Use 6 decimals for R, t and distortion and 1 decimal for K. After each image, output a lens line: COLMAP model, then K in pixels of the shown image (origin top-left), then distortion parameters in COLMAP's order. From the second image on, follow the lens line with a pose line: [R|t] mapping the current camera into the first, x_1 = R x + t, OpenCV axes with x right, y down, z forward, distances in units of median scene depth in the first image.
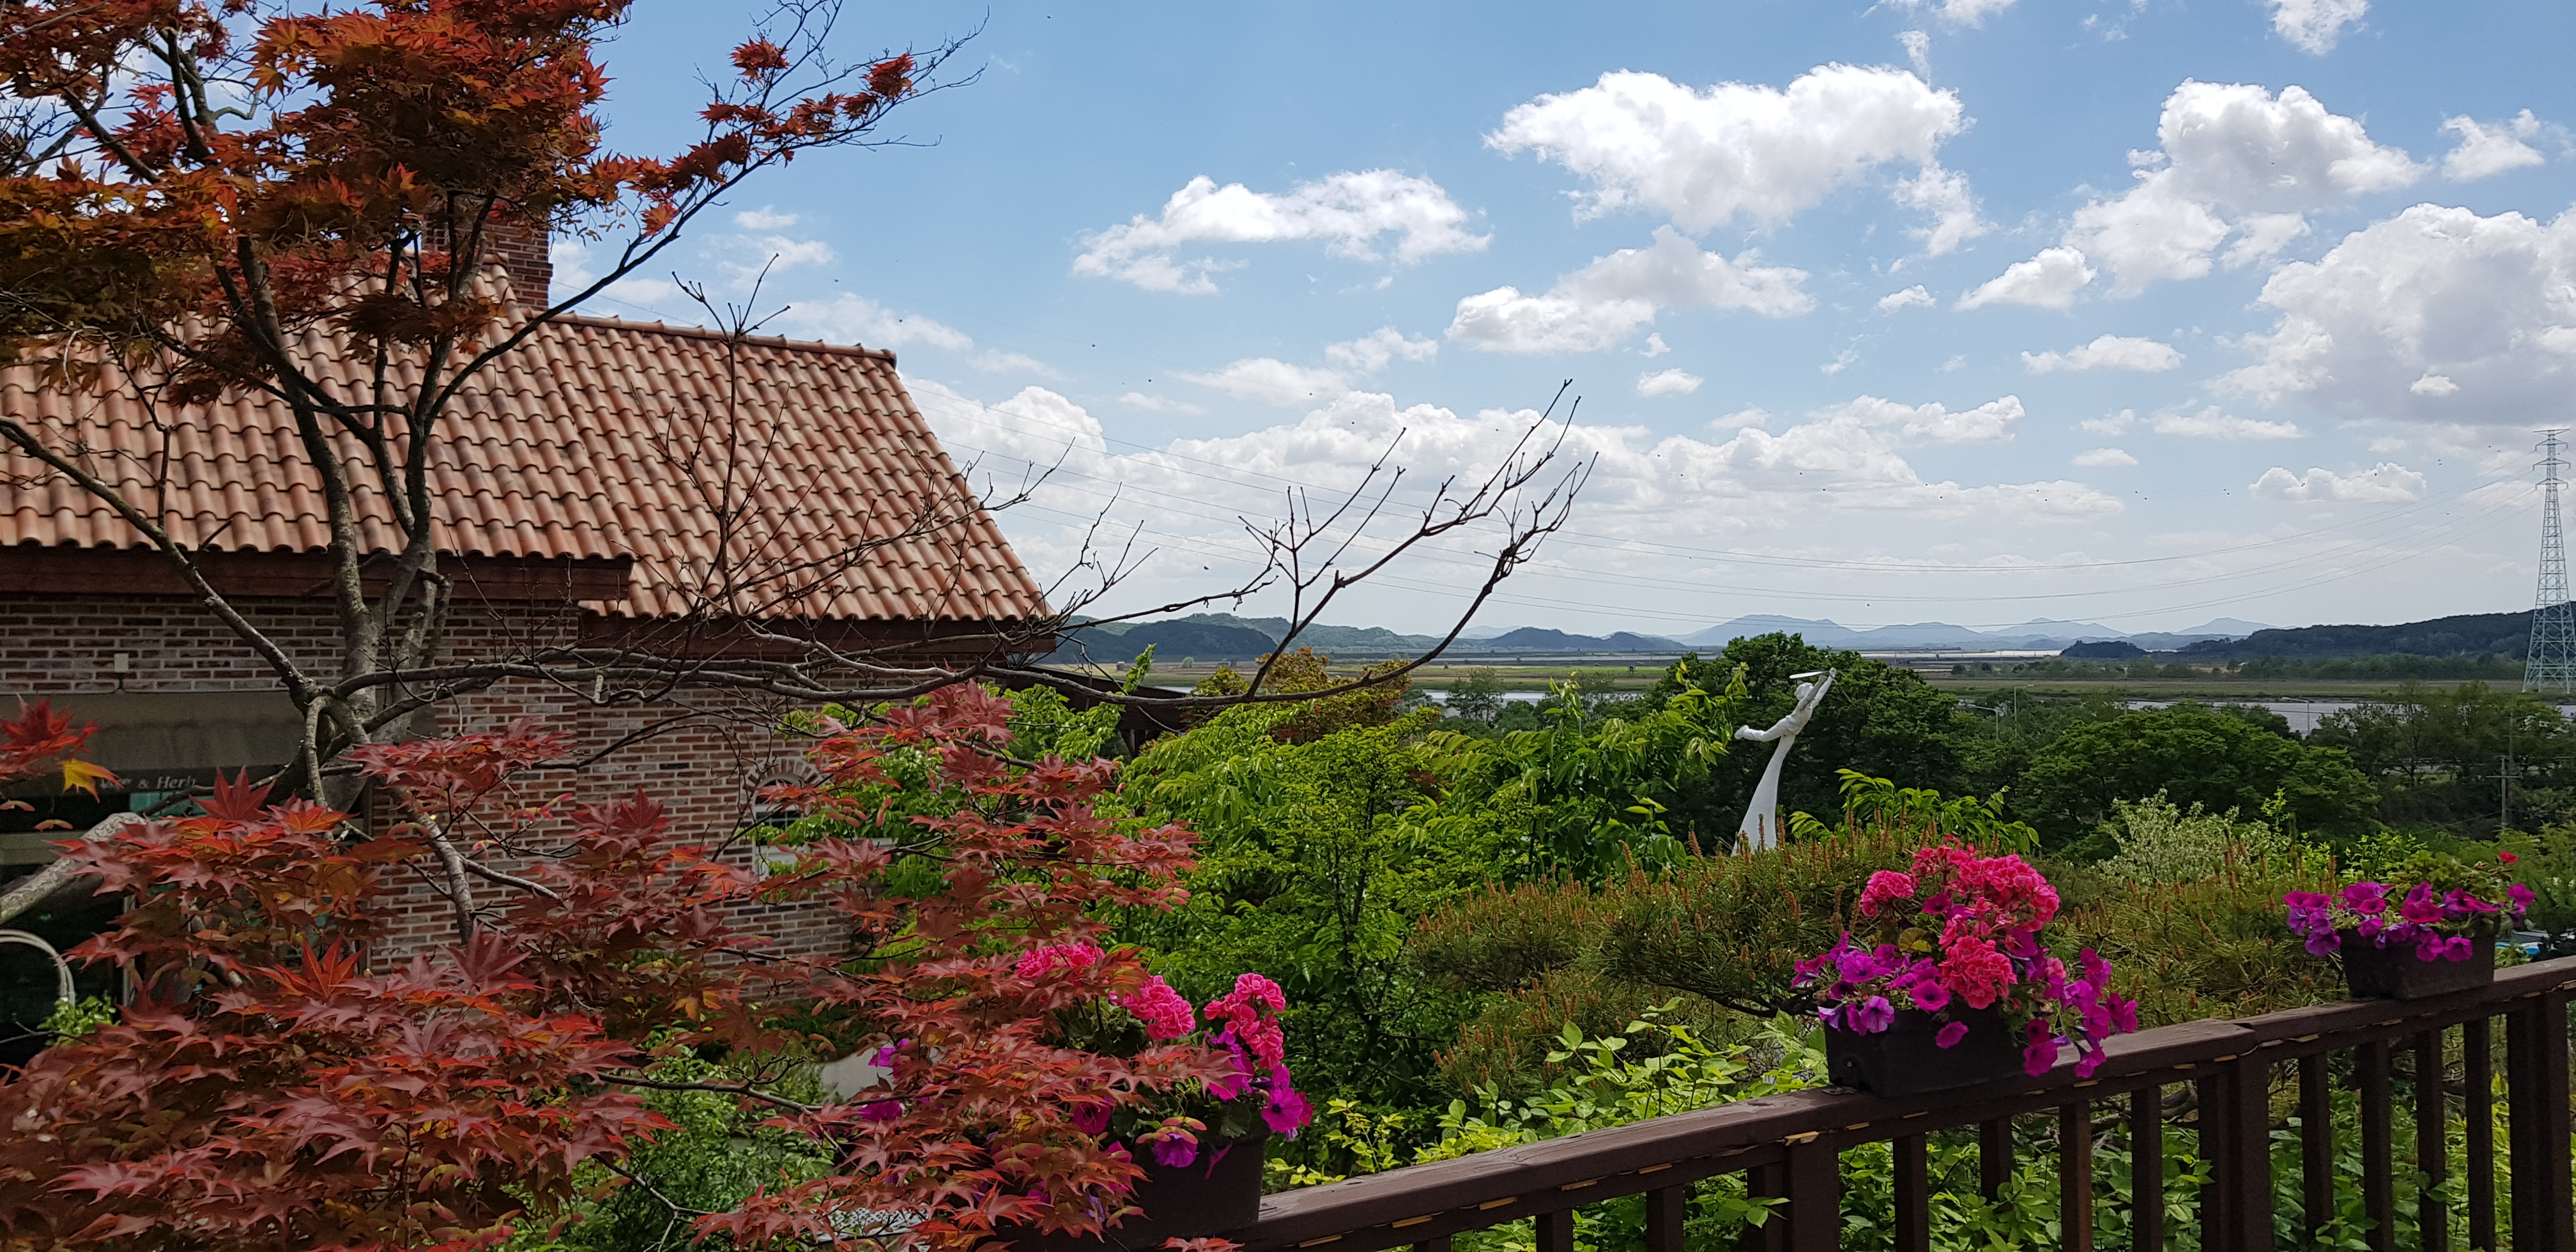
lens RADIAL K [[1933.6, 0, 1288.0], [0, 1933.6, 626.0], [0, 0, 1]] dist [0.042588, -0.080469]
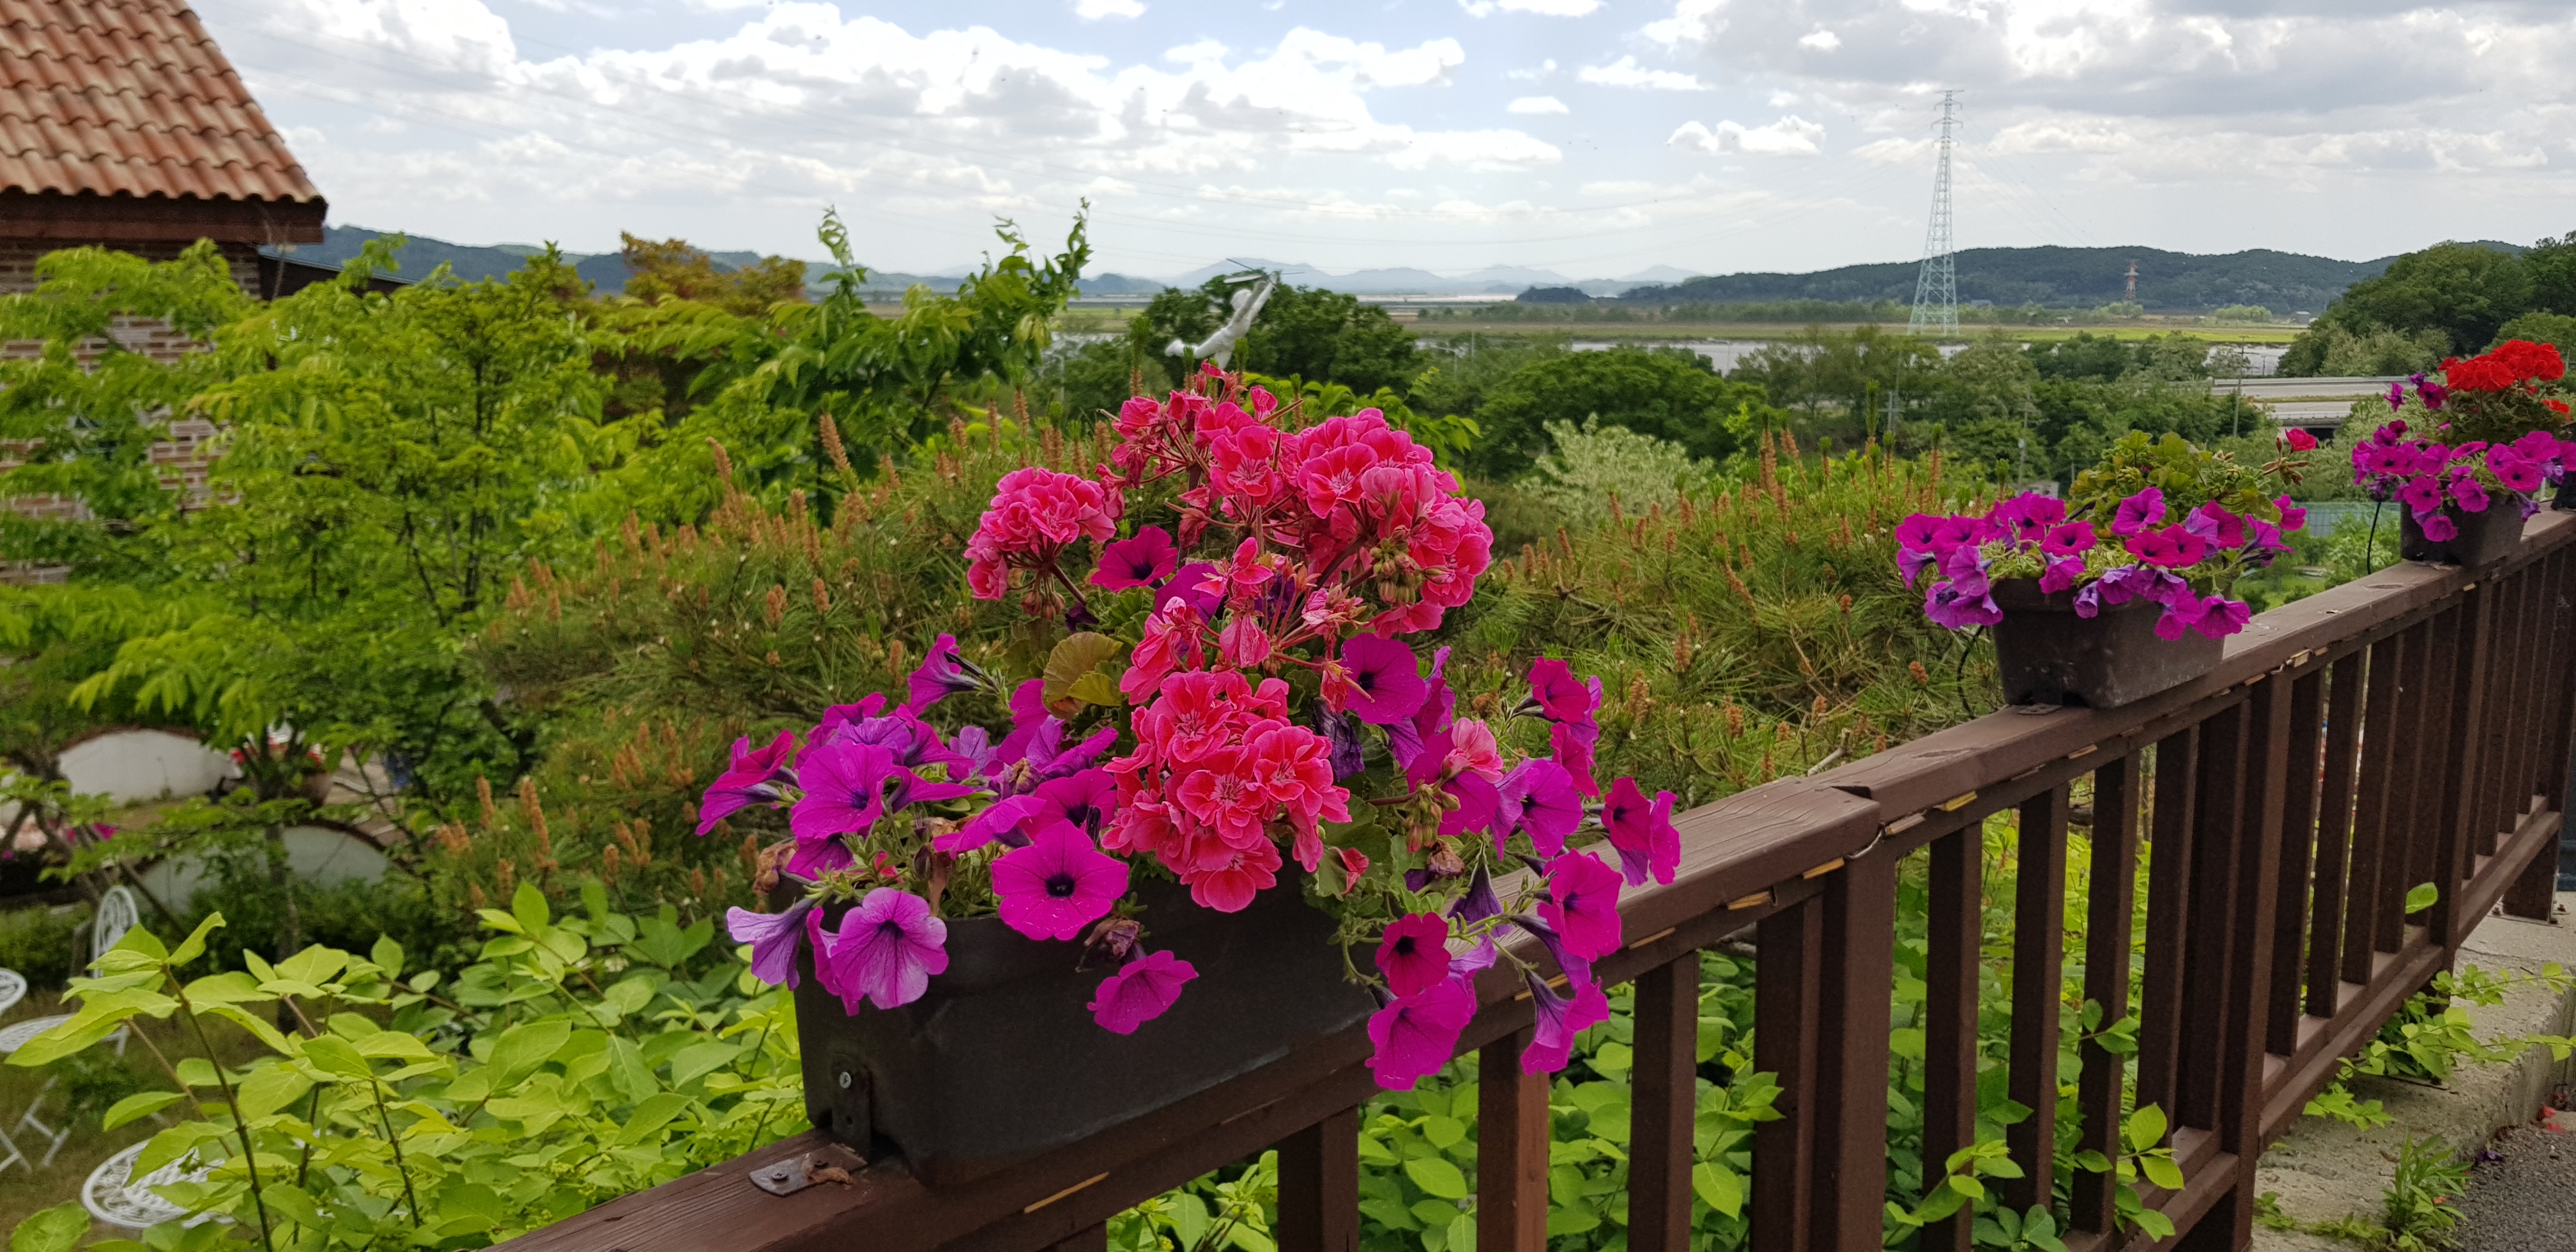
lens RADIAL K [[1933.6, 0, 1288.0], [0, 1933.6, 626.0], [0, 0, 1]] dist [0.042588, -0.080469]
pose [[0.965533, -0.032322, 0.258266, 0.046476], [-0.015627, 0.983271, 0.181478, 0.016124], [-0.259811, -0.179258, 0.948875, 0.116240]]
